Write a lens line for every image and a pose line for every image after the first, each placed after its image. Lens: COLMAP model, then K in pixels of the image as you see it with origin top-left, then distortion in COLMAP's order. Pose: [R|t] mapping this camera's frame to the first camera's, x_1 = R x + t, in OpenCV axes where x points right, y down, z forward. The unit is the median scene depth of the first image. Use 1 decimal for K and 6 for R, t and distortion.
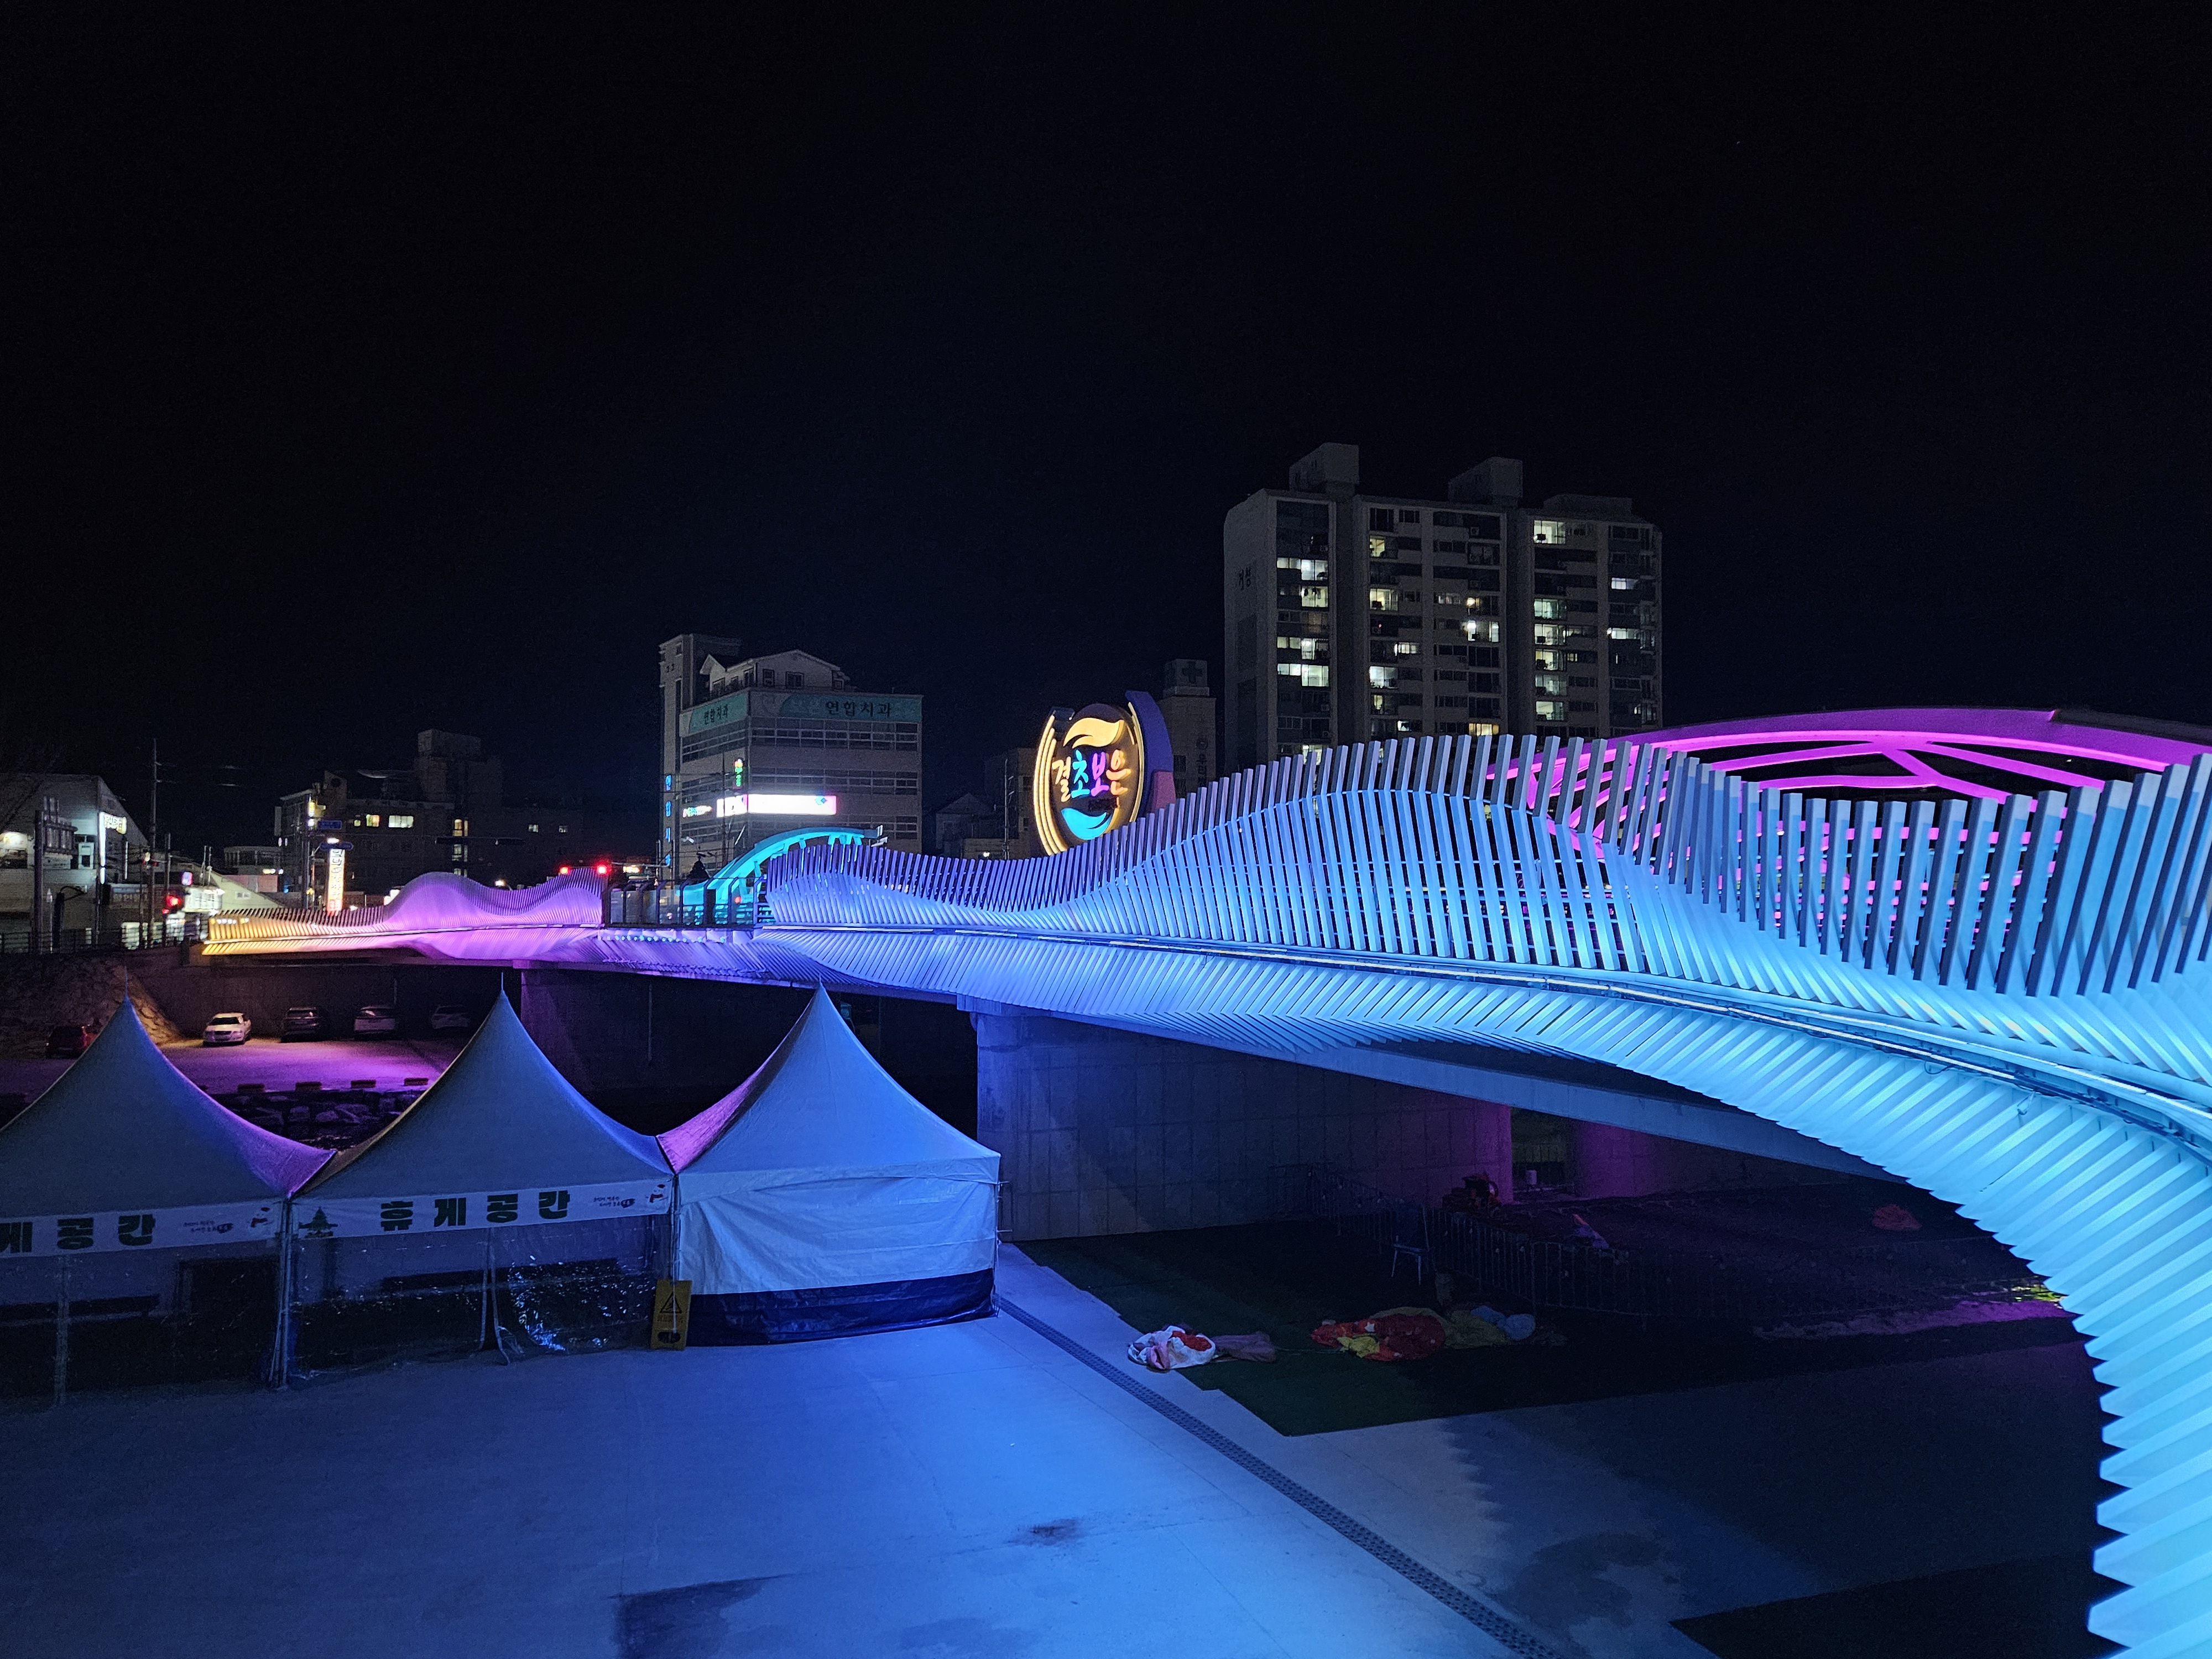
lens RADIAL K [[1545.4, 0, 1091.3], [0, 1545.4, 889.9], [0, 0, 1]] dist [0.045736, -0.008137]
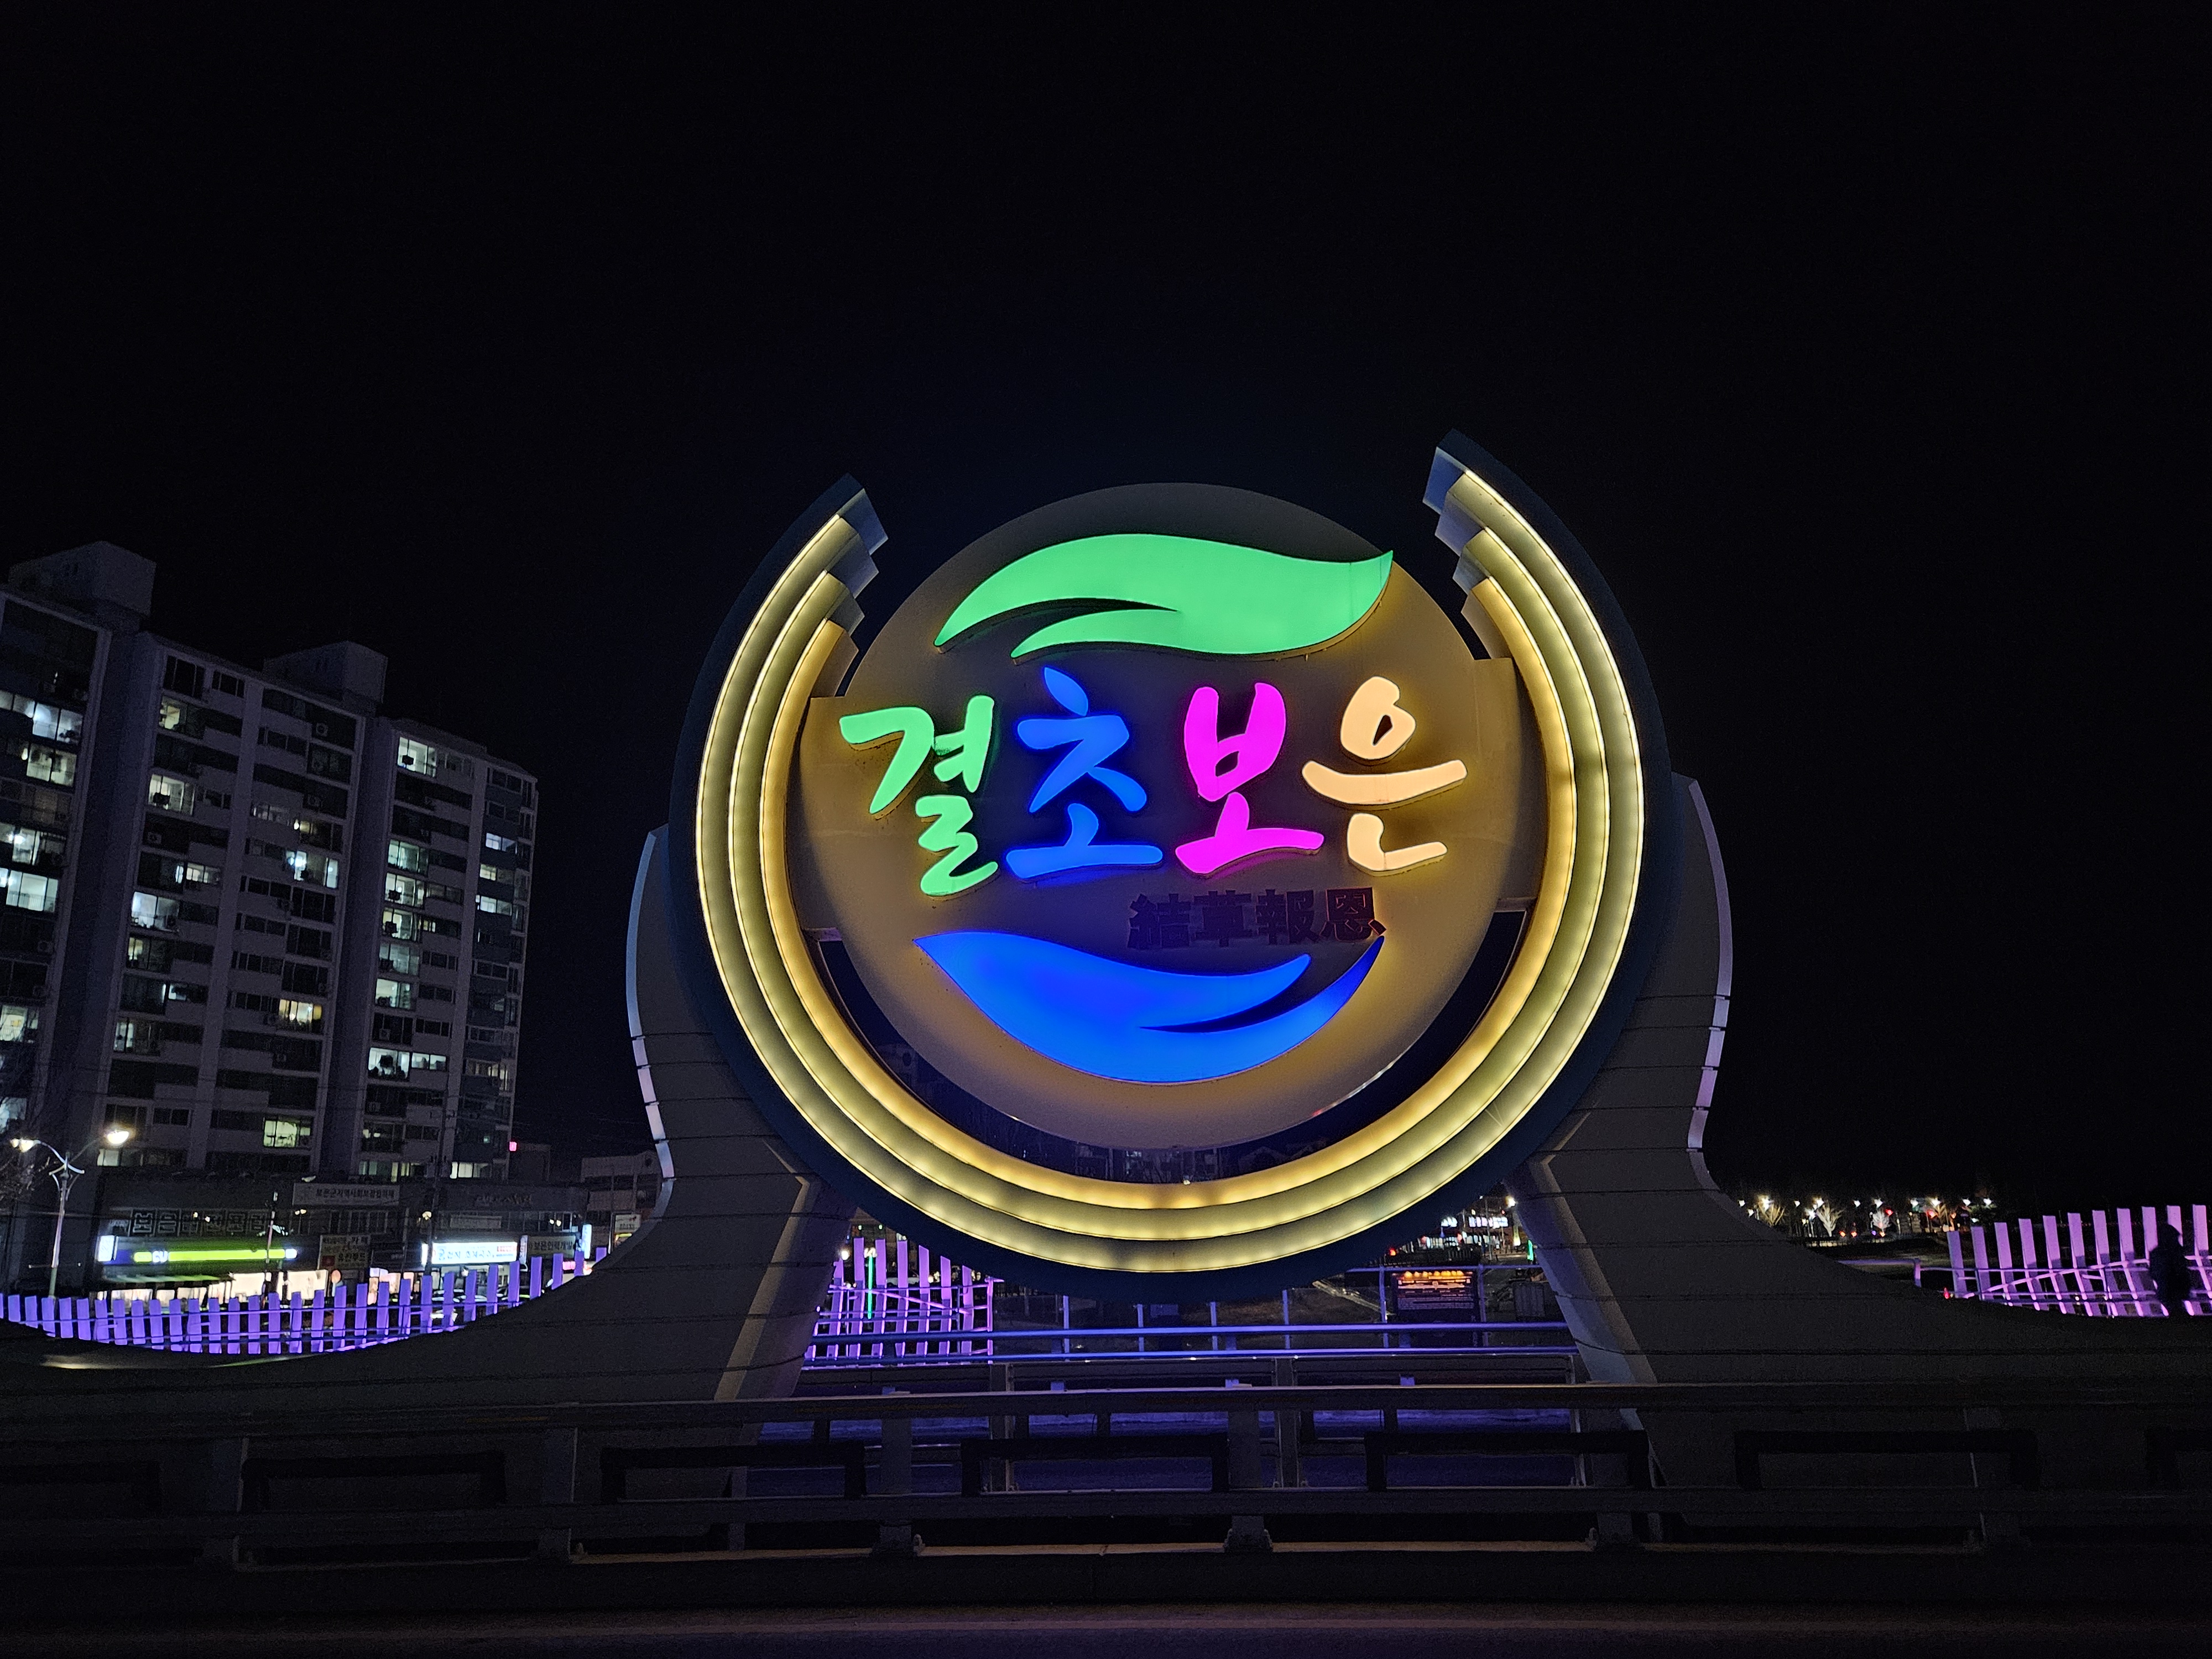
lens RADIAL K [[1545.4, 0, 1115.4], [0, 1545.4, 835.1], [0, 0, 1]] dist [0.045736, -0.008137]
pose [[0.628216, 0.186397, 0.755381, -0.055161], [0.009793, 0.968907, -0.247231, -0.004909], [-0.777977, 0.162712, 0.606858, 0.295709]]
